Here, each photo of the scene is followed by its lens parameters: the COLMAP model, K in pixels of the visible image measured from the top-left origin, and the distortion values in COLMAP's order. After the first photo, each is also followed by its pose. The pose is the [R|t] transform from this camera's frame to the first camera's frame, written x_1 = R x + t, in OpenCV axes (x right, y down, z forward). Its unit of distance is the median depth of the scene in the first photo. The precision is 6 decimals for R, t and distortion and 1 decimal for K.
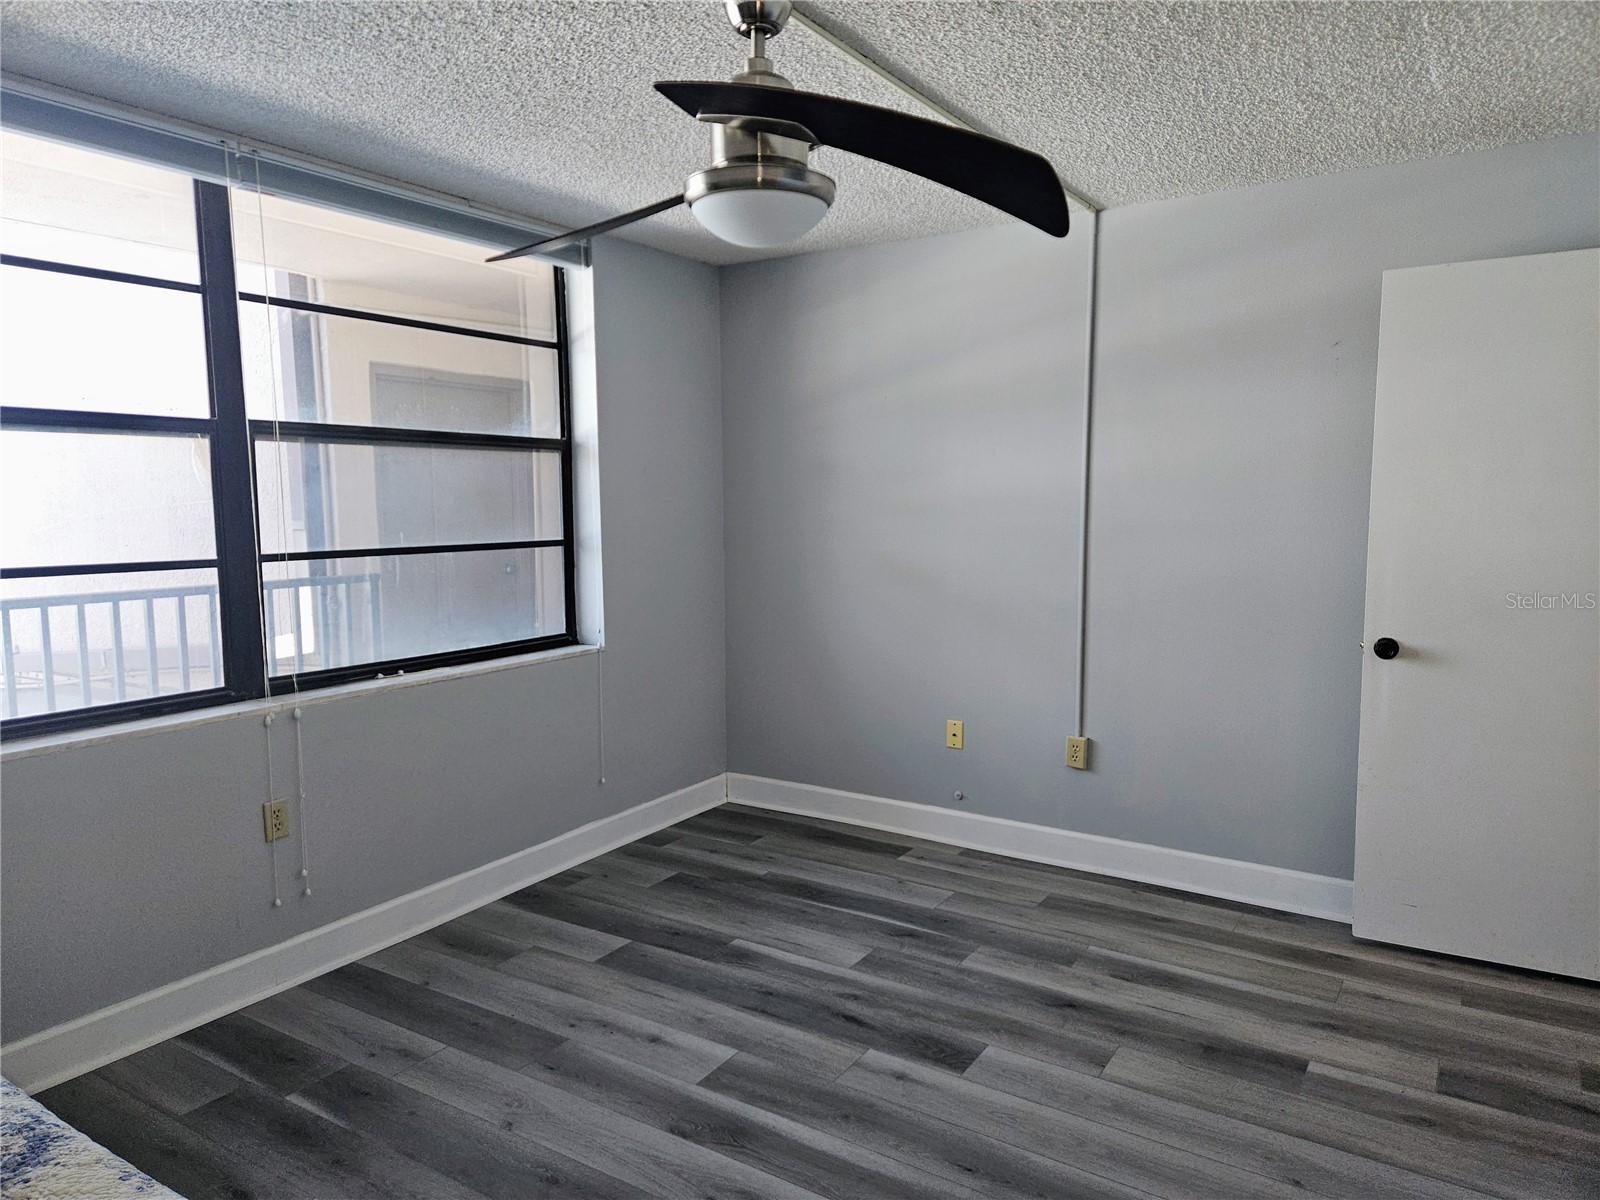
lens RADIAL K [[1060.9, 0, 805.5], [0, 1060.9, 608.0], [0, 0, 1]] dist [0.077028, -0.066070]
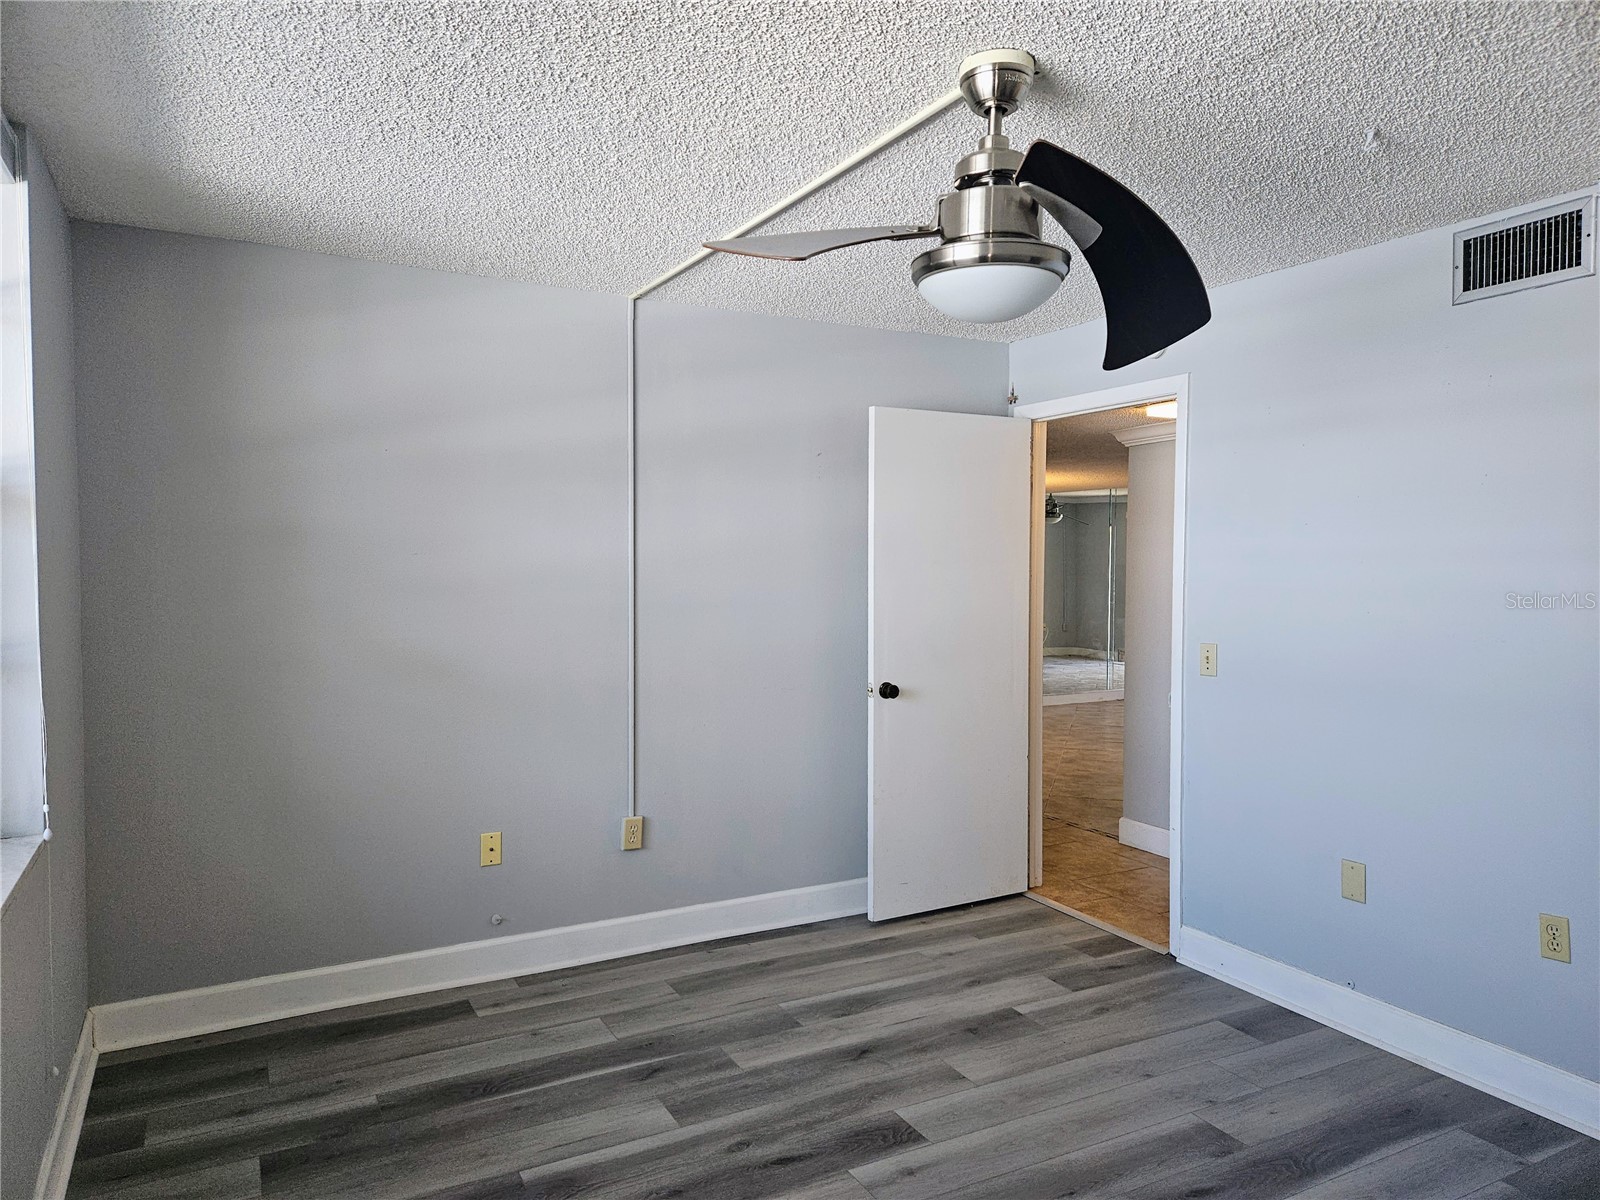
lens RADIAL K [[1060.9, 0, 805.5], [0, 1060.9, 608.0], [0, 0, 1]] dist [0.077028, -0.066070]
pose [[0.490557, -0.033053, 0.870782, -0.600876], [0.089136, 0.995942, -0.012411, -0.051585], [-0.866838, 0.083707, 0.491513, 0.426545]]
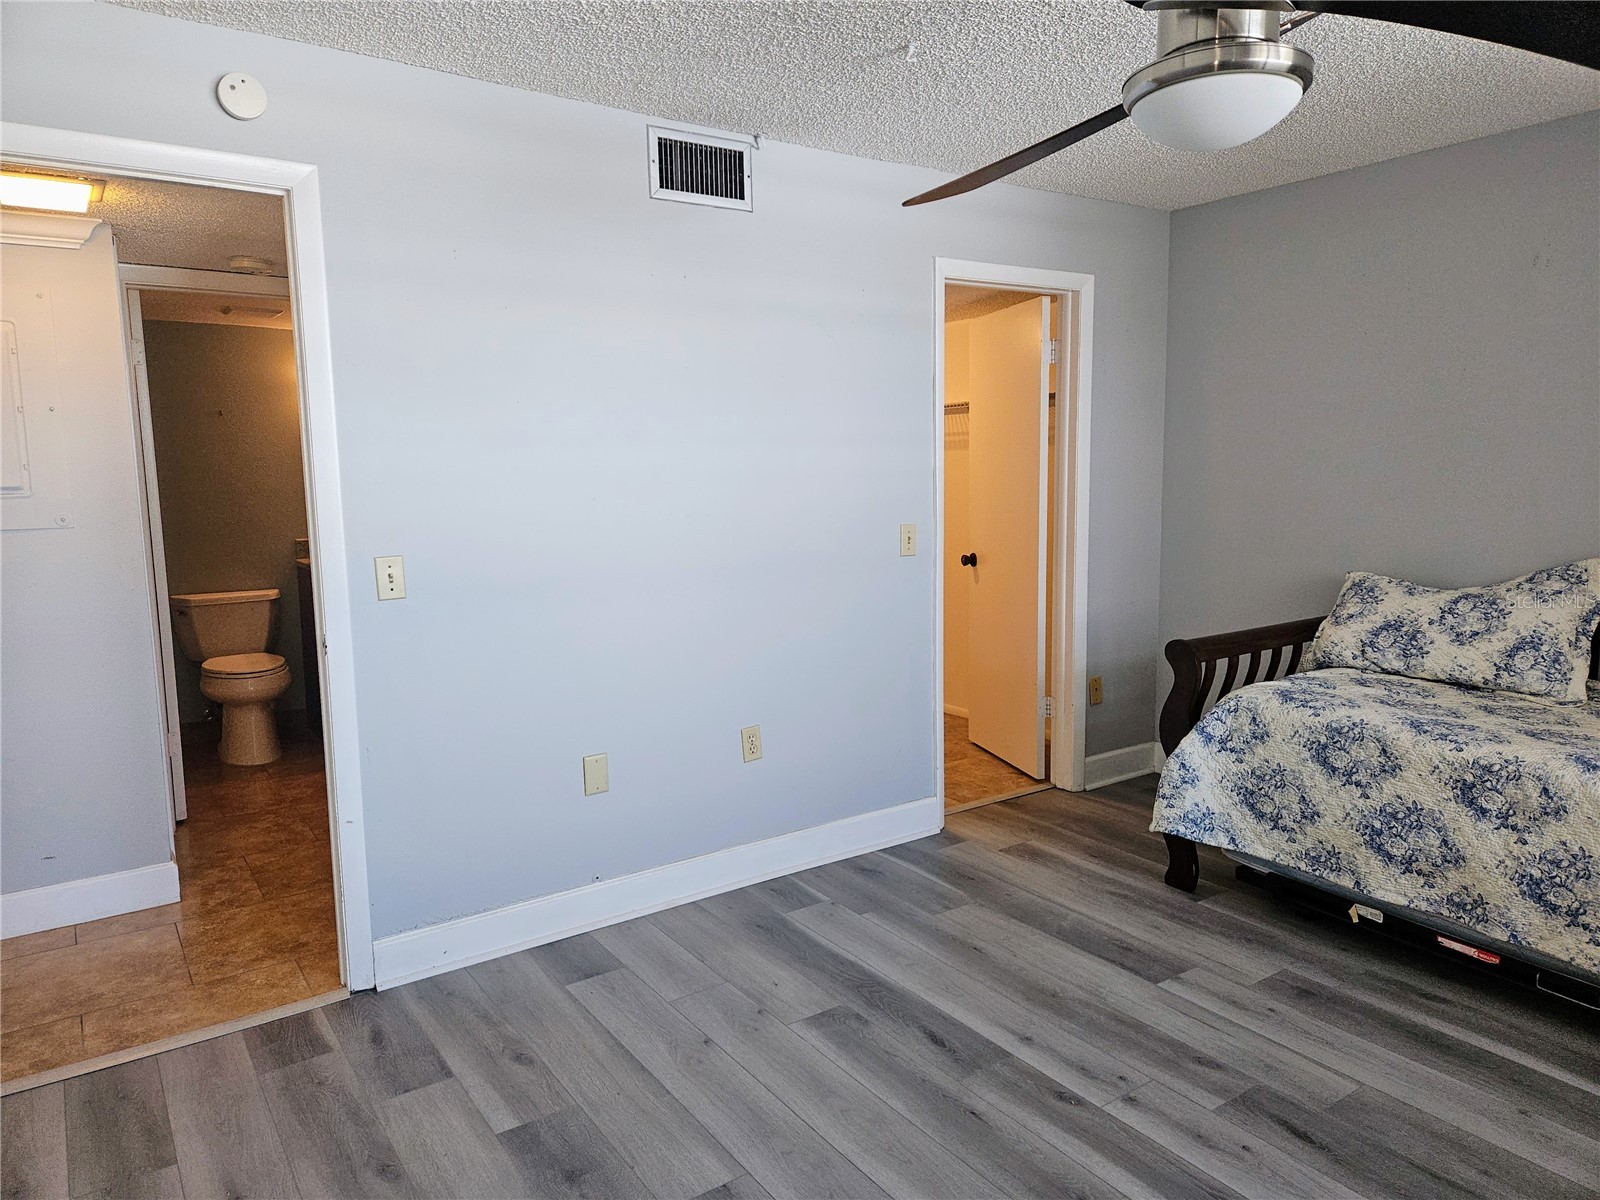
lens RADIAL K [[1074.6, 0, 800.0], [0, 1074.6, 600.0], [0, 0, 1]] dist [0.065959, -0.067778]
pose [[-0.924906, -0.039570, 0.378132, -0.044955], [0.052182, 0.971945, 0.229348, -0.133219], [-0.376599, 0.231857, -0.896892, 1.242903]]
